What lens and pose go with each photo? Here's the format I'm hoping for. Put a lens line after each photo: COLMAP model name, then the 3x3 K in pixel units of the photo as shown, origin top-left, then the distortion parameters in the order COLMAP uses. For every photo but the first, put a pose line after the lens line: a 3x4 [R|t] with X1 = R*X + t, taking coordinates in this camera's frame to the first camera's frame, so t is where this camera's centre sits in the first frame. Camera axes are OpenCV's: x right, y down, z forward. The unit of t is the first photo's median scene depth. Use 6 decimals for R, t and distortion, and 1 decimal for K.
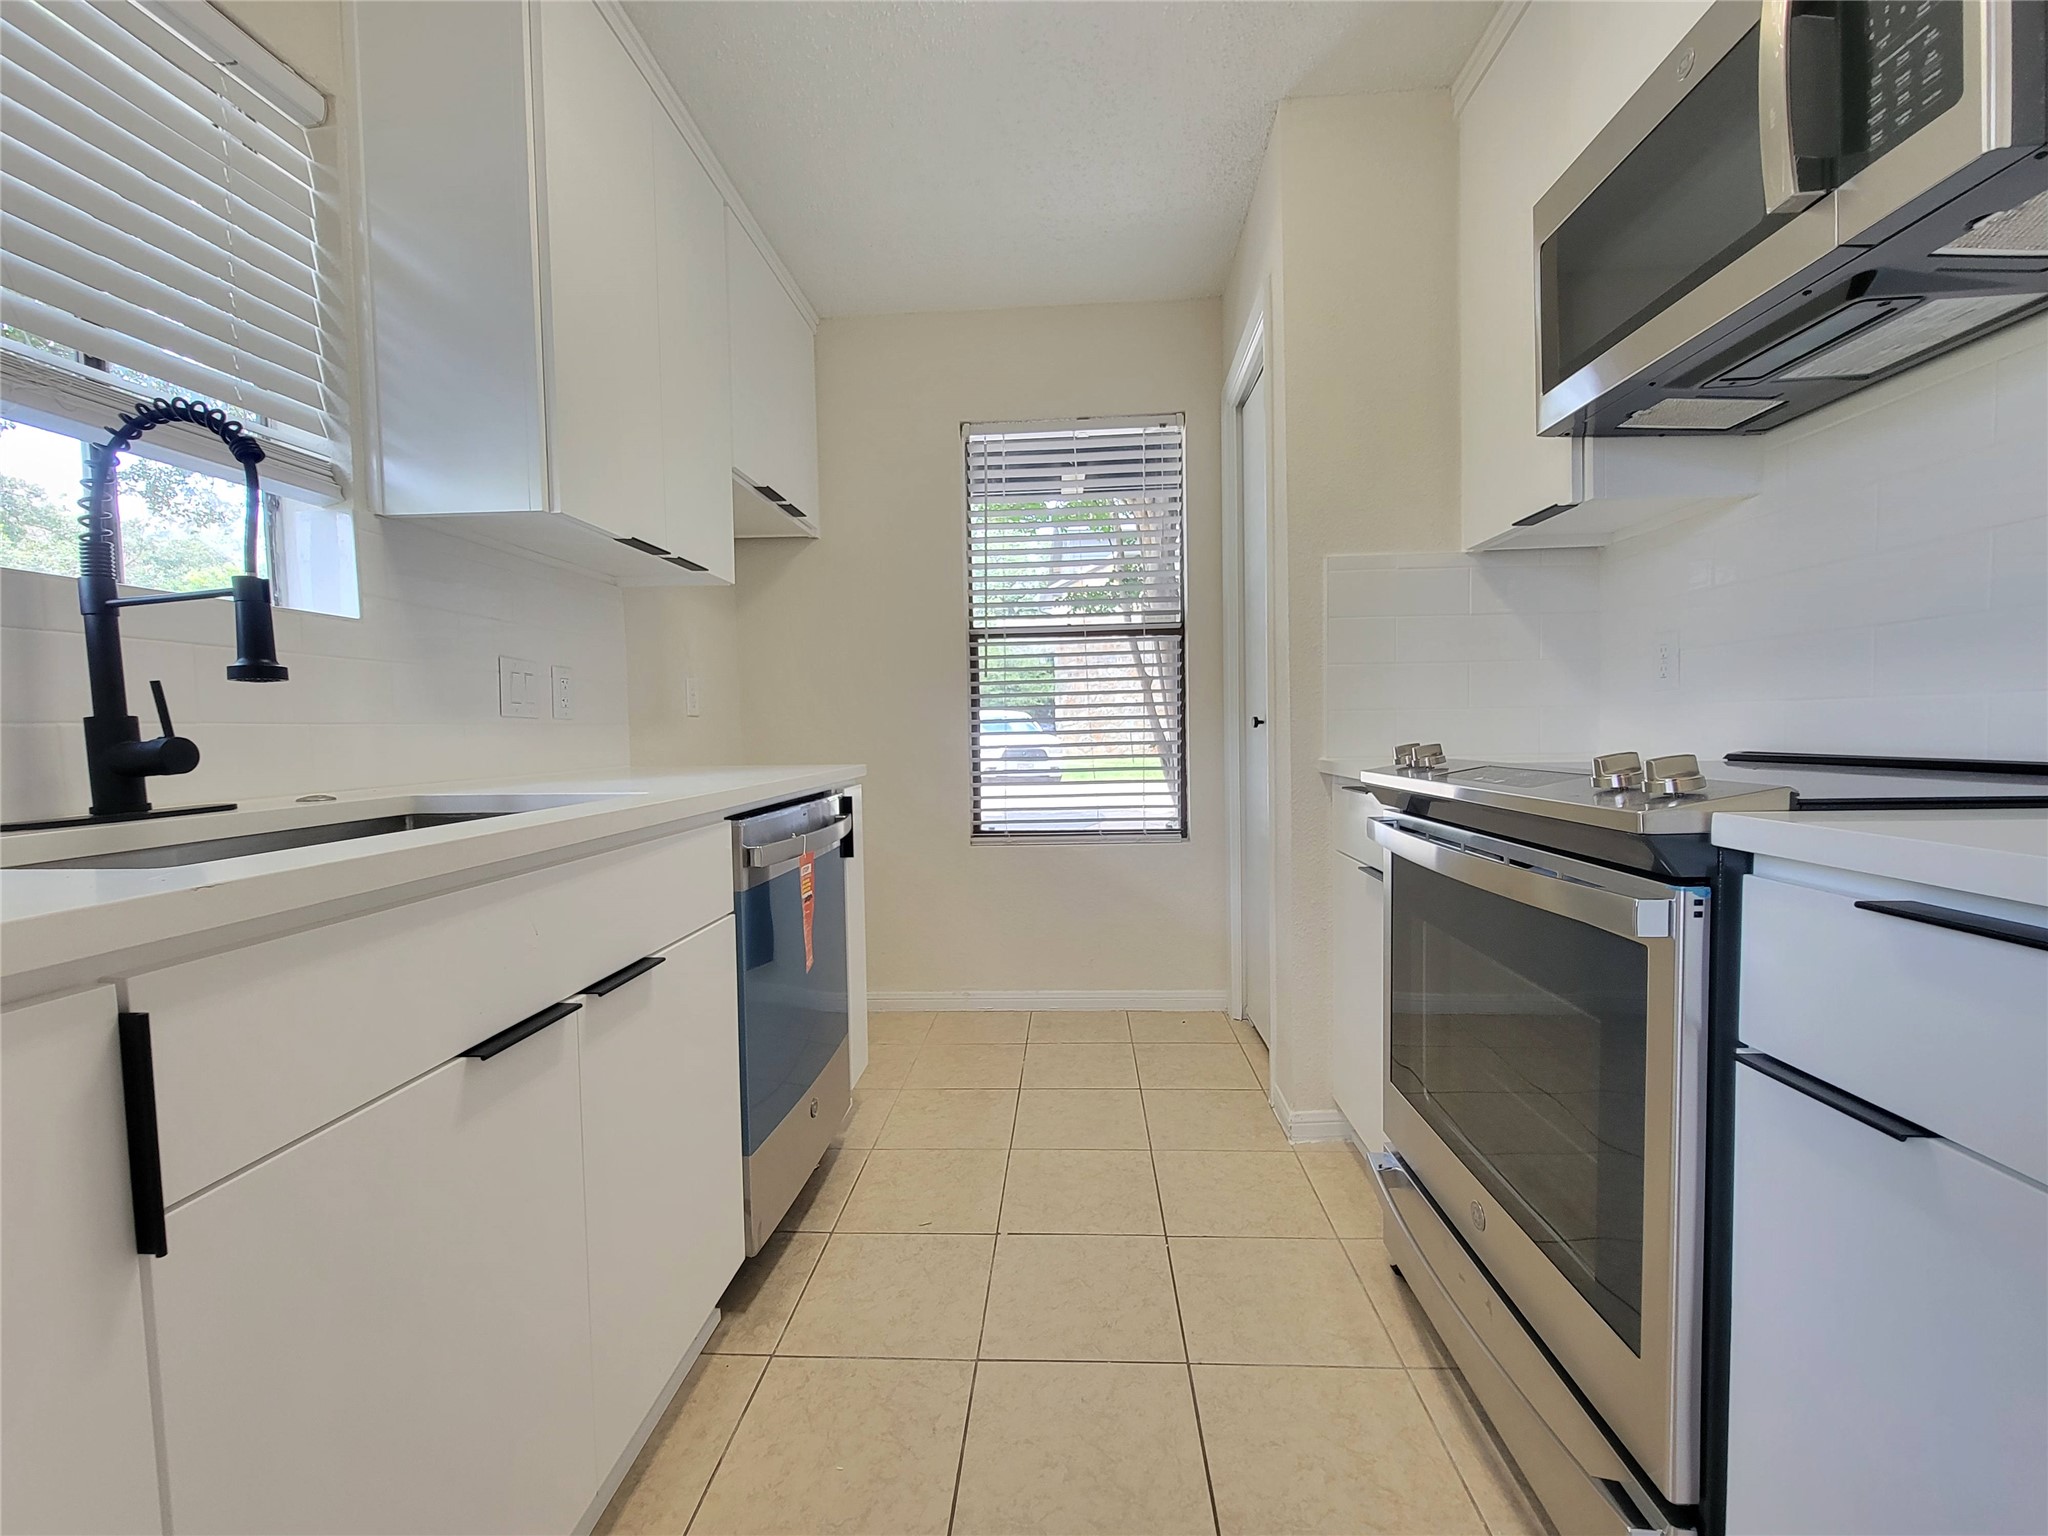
lens RADIAL K [[841.1, 0, 1025.3], [0, 841.1, 764.1], [0, 0, 1]] dist [-0.002503, -0.000182]
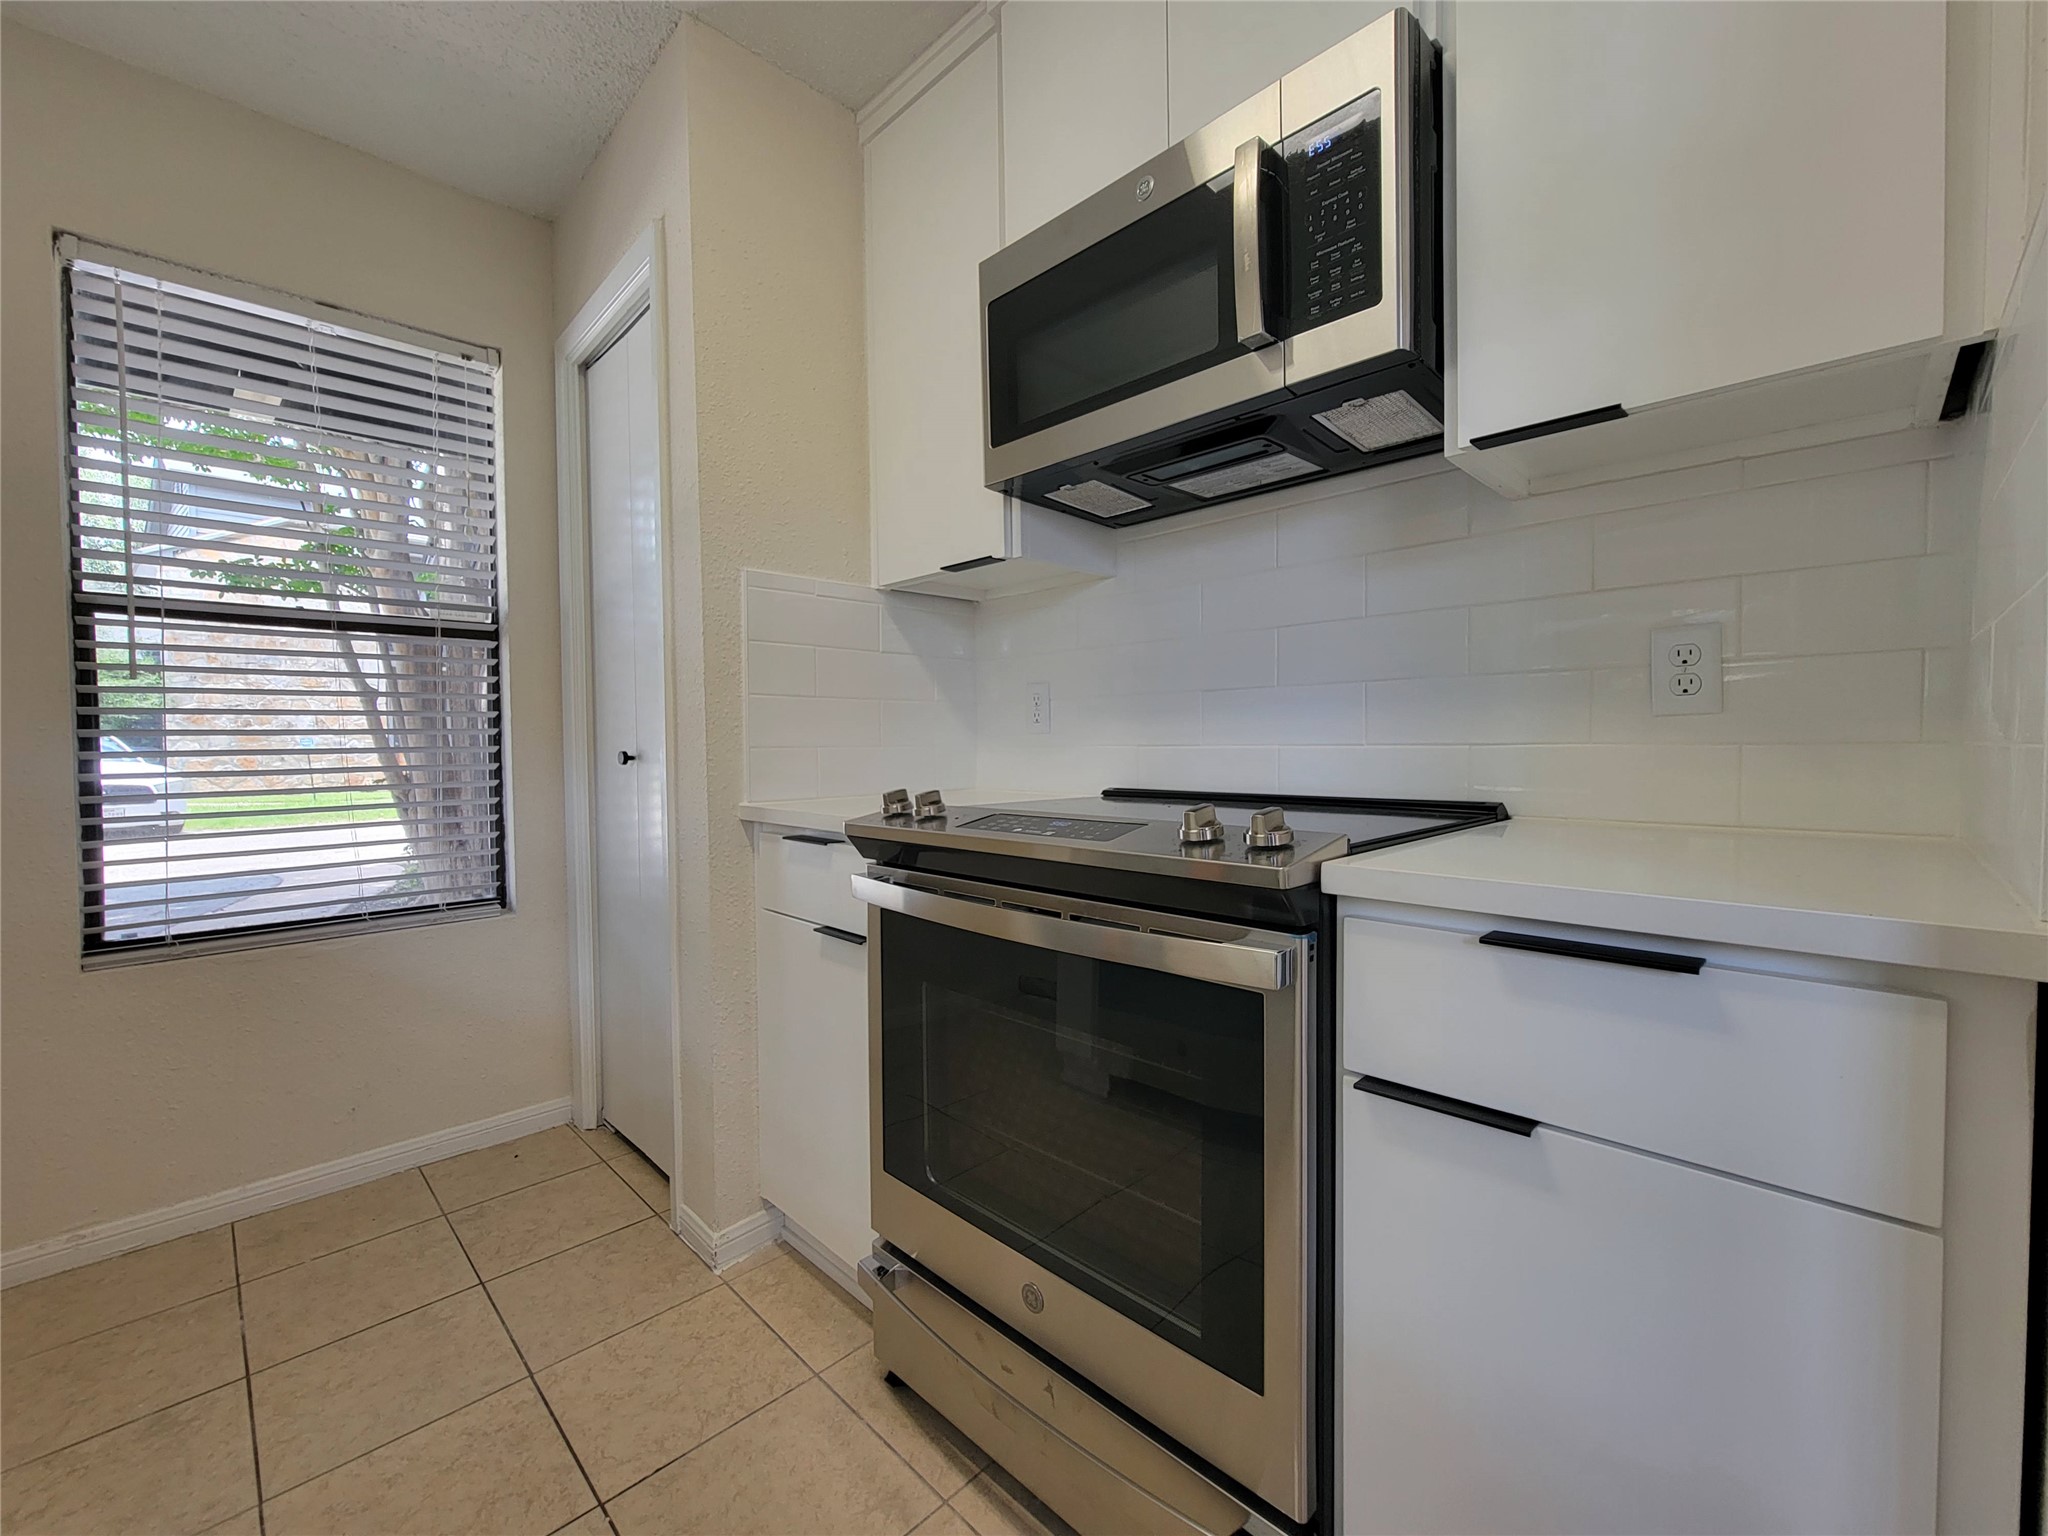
lens RADIAL K [[841.1, 0, 1019.6], [0, 841.1, 764.5], [0, 0, 1]] dist [-0.002503, -0.000182]
pose [[0.665599, -0.007226, 0.746274, -0.095310], [0.028988, 0.999449, -0.016176, -0.023992], [-0.745746, 0.032400, 0.665442, 0.214381]]
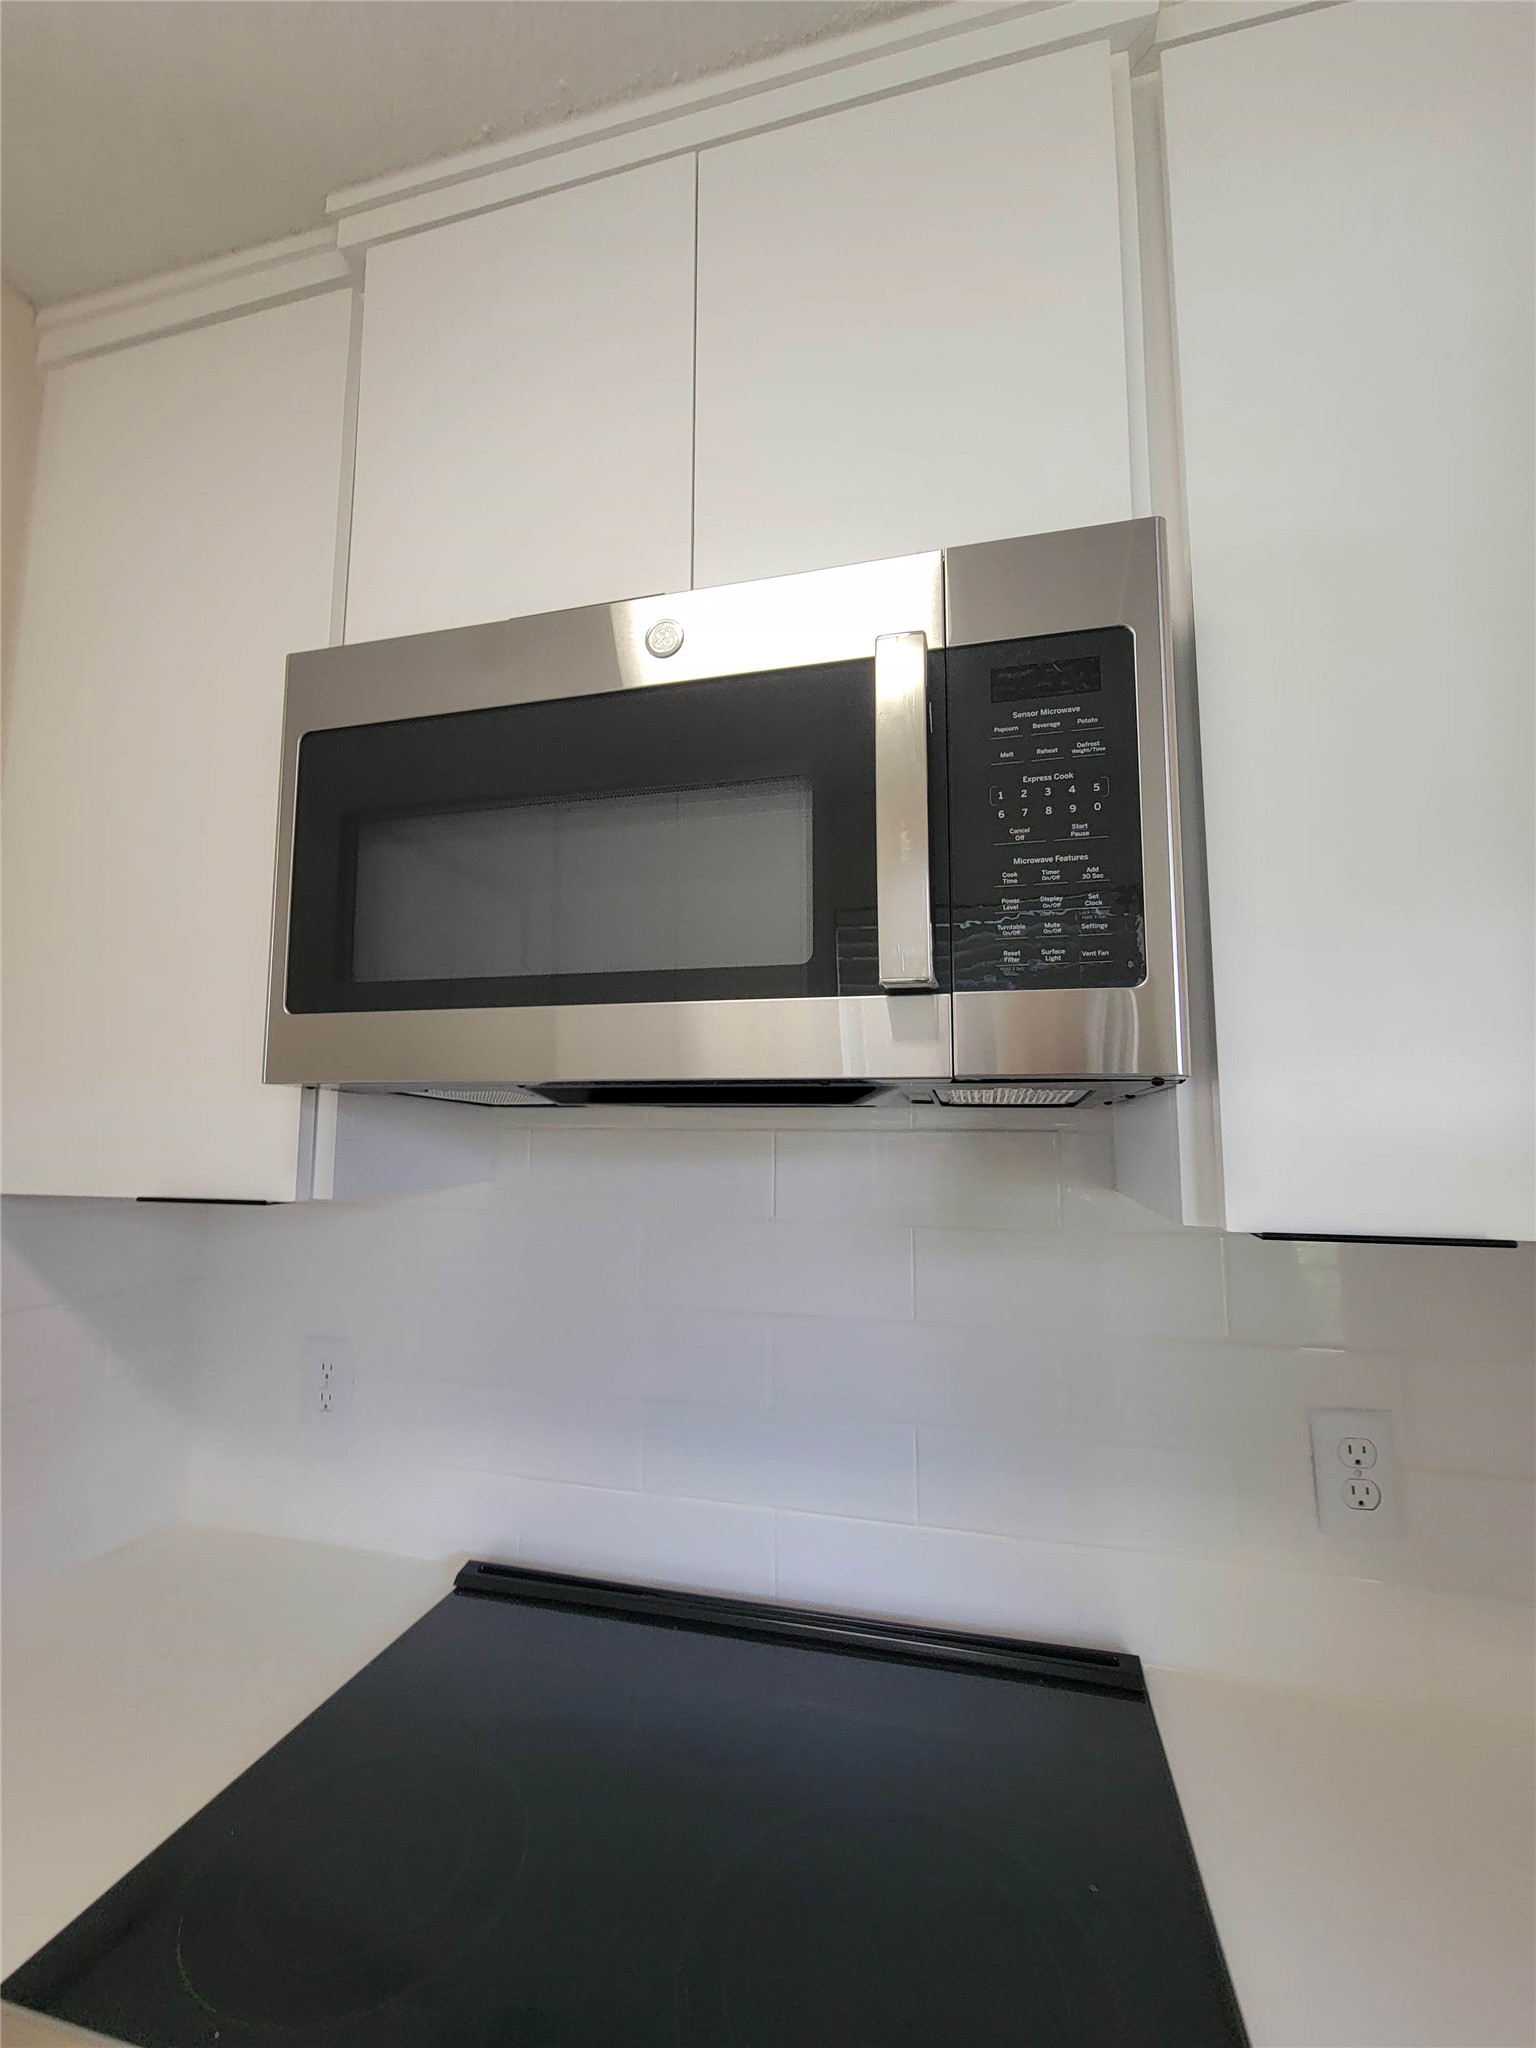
lens RADIAL K [[841.1, 0, 766.1], [0, 841.1, 1020.6], [0, 0, 1]] dist [-0.002503, -0.000182]
pose [[0.185368, 0.135885, 0.973229, 0.132209], [0.036773, 0.988740, -0.145054, -0.253086], [-0.981981, 0.062677, 0.178284, 0.451492]]
